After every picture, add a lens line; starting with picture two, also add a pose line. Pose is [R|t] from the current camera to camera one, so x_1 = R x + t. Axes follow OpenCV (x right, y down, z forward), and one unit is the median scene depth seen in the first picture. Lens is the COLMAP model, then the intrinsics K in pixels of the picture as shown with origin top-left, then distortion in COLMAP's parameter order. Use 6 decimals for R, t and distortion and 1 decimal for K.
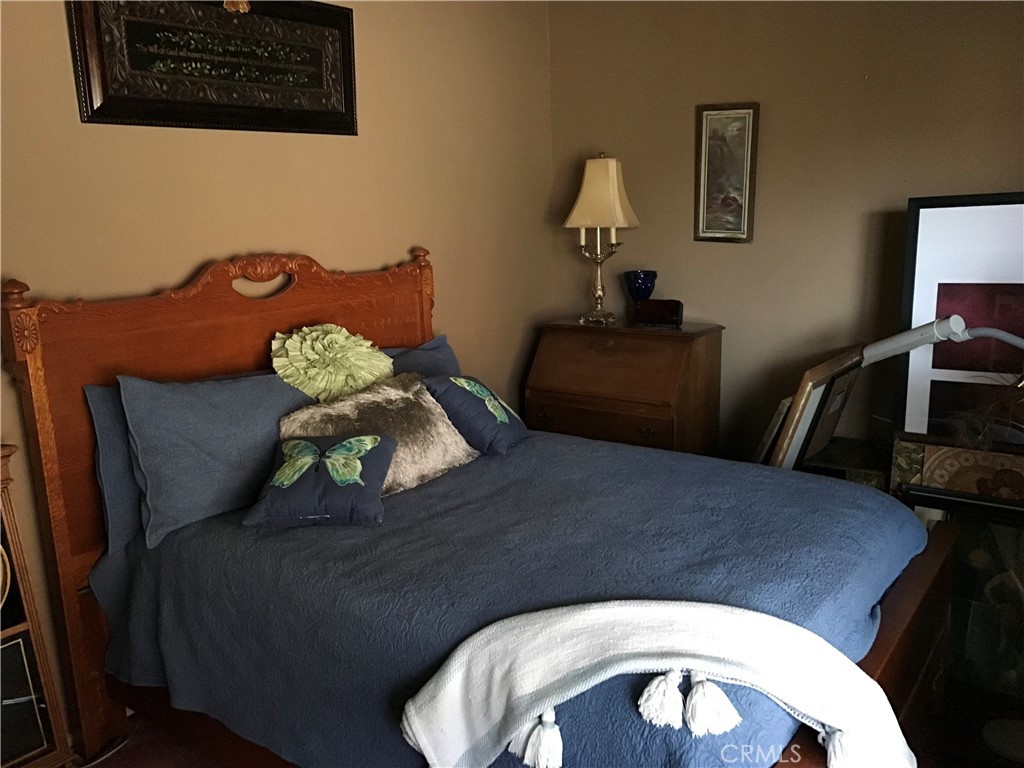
lens RADIAL K [[831.3, 0, 507.5], [0, 831.3, 380.9], [0, 0, 1]] dist [0.039982, -0.038119]
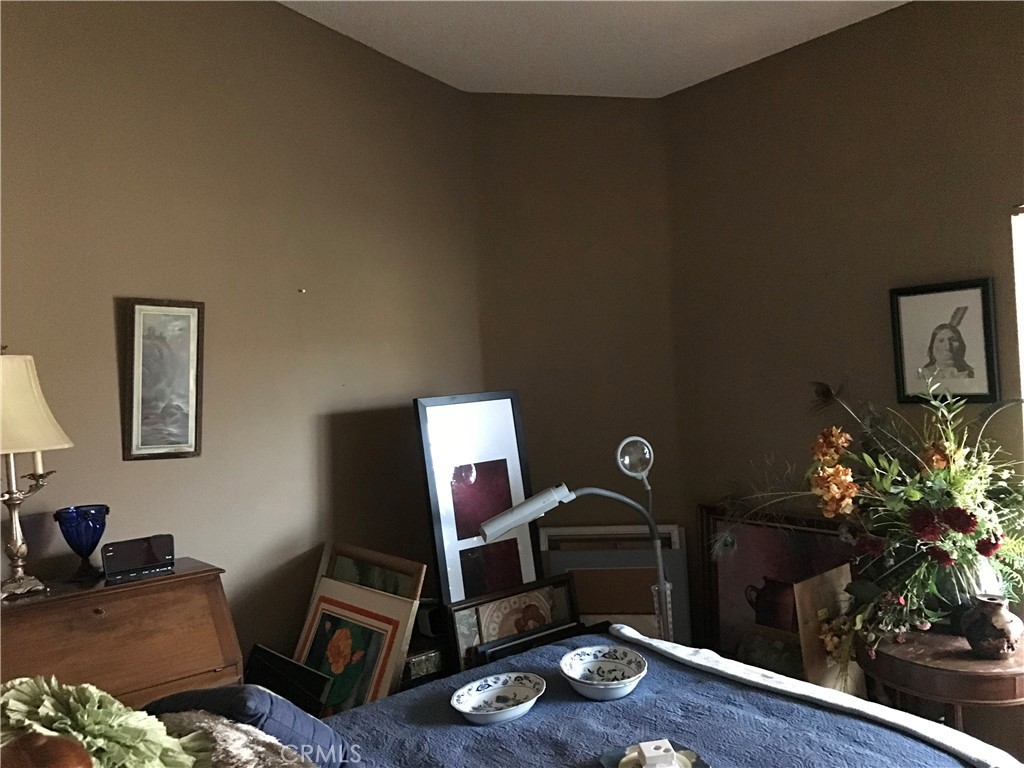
lens RADIAL K [[831.3, 0, 507.5], [0, 831.3, 380.9], [0, 0, 1]] dist [0.039982, -0.038119]
pose [[0.251446, 0.017117, 0.967720, -0.469644], [0.241325, 0.967157, -0.079812, -0.095499], [-0.937303, 0.253603, 0.239057, 0.477184]]
